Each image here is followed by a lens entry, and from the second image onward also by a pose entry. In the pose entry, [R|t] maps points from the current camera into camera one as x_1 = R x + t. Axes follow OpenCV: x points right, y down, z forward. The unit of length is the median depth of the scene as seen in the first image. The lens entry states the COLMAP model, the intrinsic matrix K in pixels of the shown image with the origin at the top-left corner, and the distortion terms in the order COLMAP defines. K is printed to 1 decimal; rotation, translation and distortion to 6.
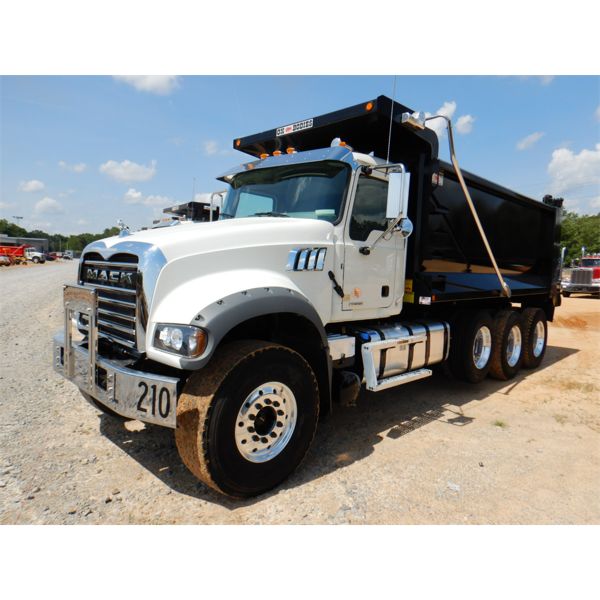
lens RADIAL K [[428.2, 0, 300.8], [0, 428.2, 297.3], [0, 0, 1]] dist [0.052328, -0.018458]
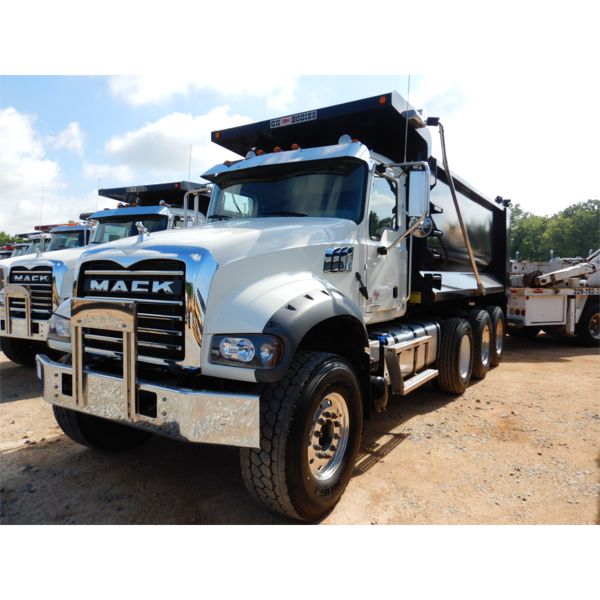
lens RADIAL K [[455.3, 0, 296.7], [0, 455.3, 301.1], [0, 0, 1]] dist [0.092391, 0.013908]
pose [[0.980235, -0.050726, 0.191222, -0.266836], [0.053708, 0.998502, -0.010437, 0.006785], [-0.190406, 0.020501, 0.981491, 0.025761]]
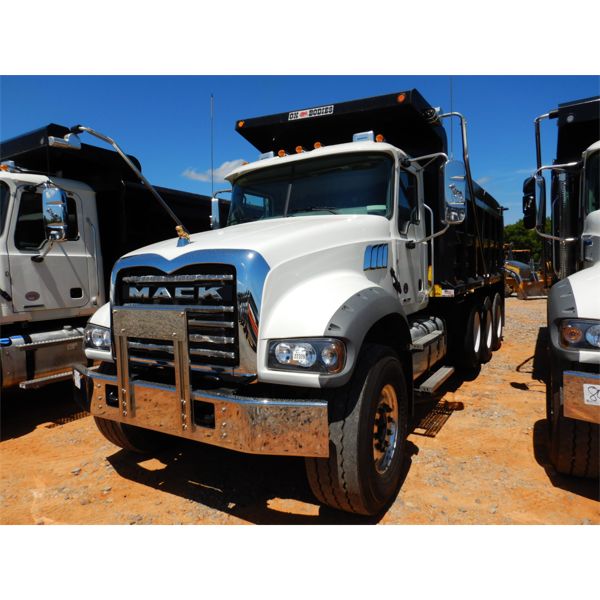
lens RADIAL K [[428.2, 0, 301.8], [0, 428.2, 299.0], [0, 0, 1]] dist [0.052328, -0.018458]
pose [[0.968959, -0.098349, 0.226819, -0.355276], [0.100634, 0.994922, 0.001500, -0.012564], [-0.225815, 0.021372, 0.973936, 0.111740]]
